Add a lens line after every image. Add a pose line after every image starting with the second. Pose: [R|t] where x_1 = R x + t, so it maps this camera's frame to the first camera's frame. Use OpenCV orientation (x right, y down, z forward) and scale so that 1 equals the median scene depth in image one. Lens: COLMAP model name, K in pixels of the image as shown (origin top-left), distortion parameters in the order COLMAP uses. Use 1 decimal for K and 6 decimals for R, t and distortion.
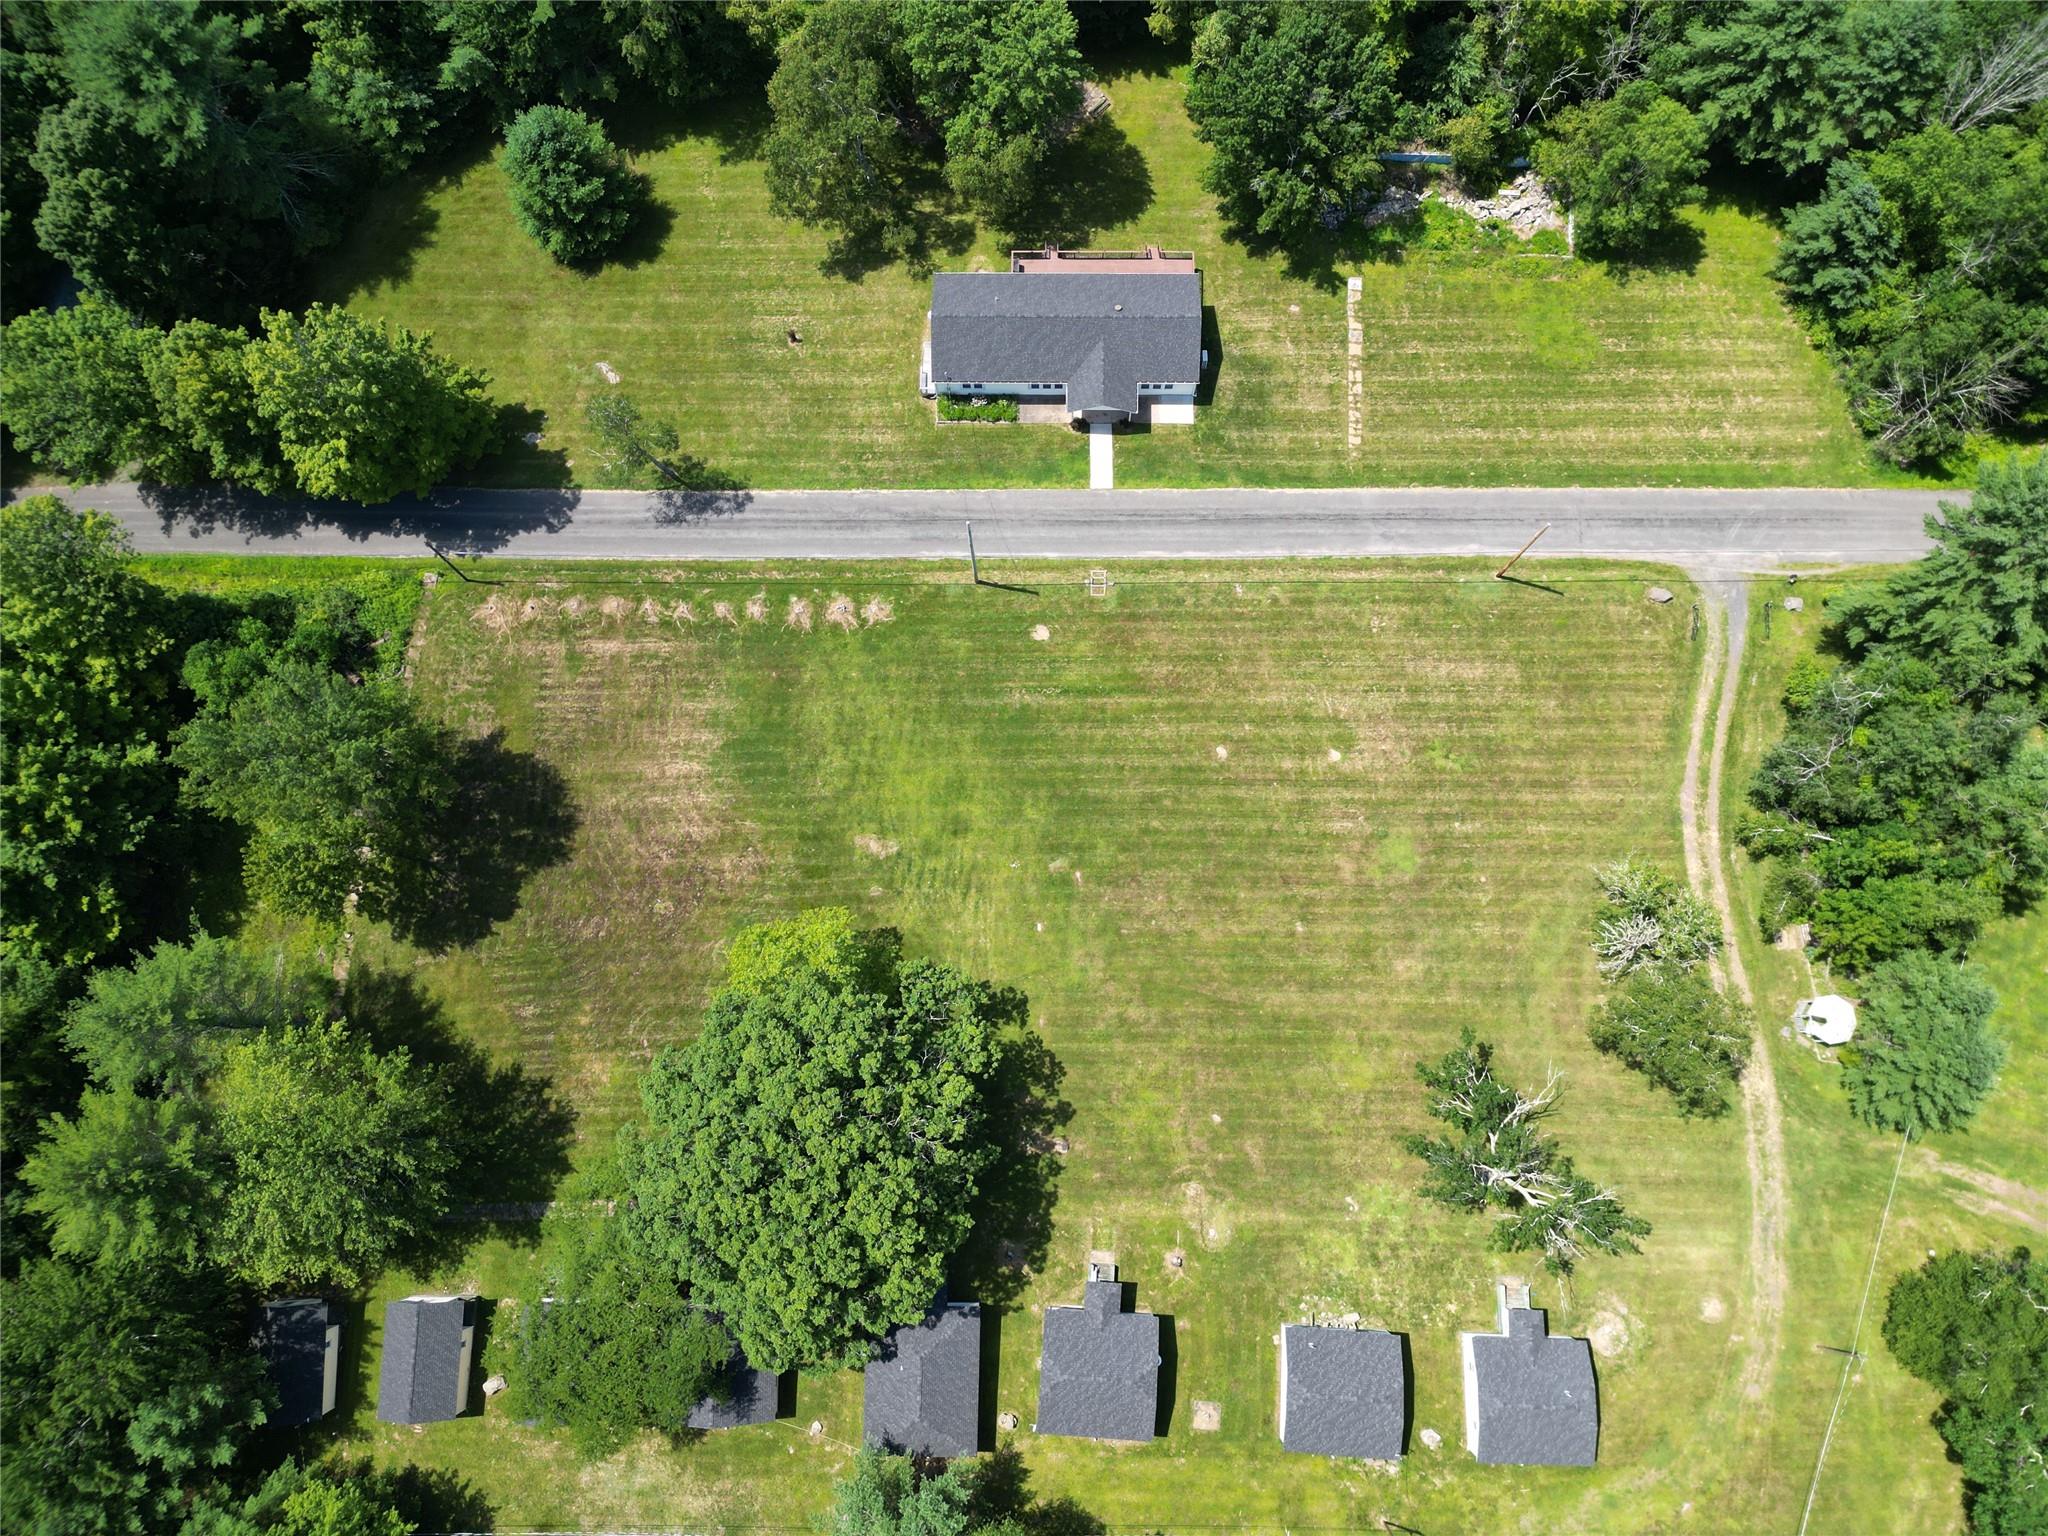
lens RADIAL K [[1437.4, 0, 1032.9], [0, 1437.4, 756.8], [0, 0, 1]] dist [0.088900, -0.103848]
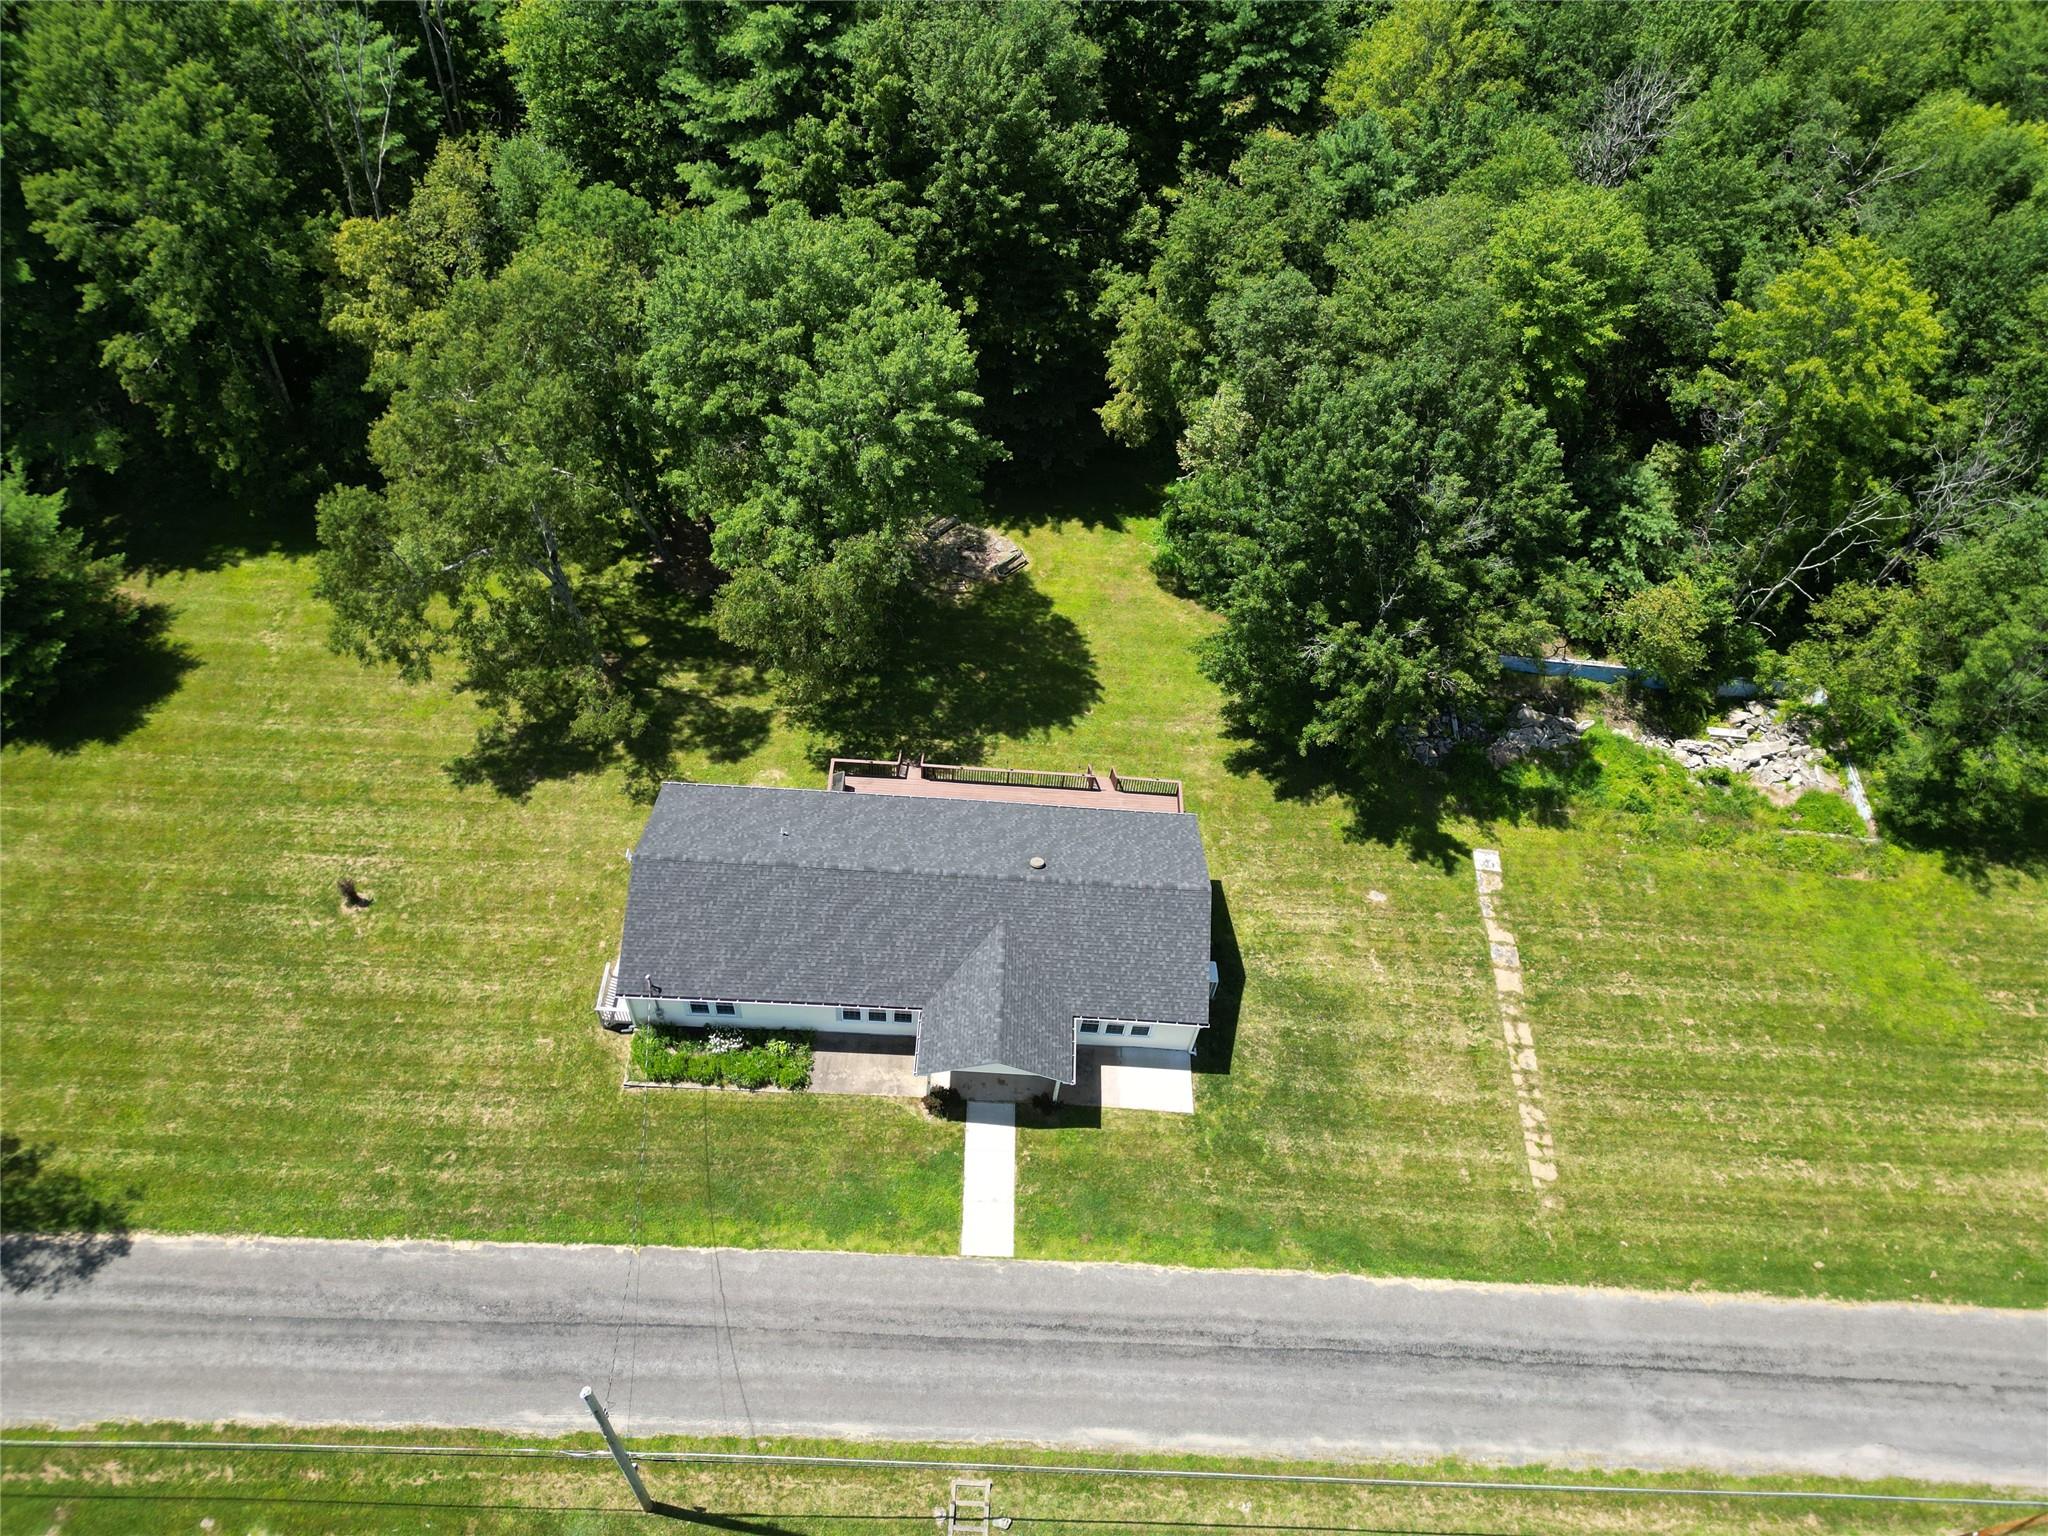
lens RADIAL K [[1437.4, 0, 1032.9], [0, 1437.4, 756.8], [0, 0, 1]] dist [0.088900, -0.103848]
pose [[0.995723, 0.063047, 0.067532, 0.023006], [-0.027950, 0.902278, -0.430247, -0.135467], [-0.088058, 0.426520, 0.900181, 0.550622]]
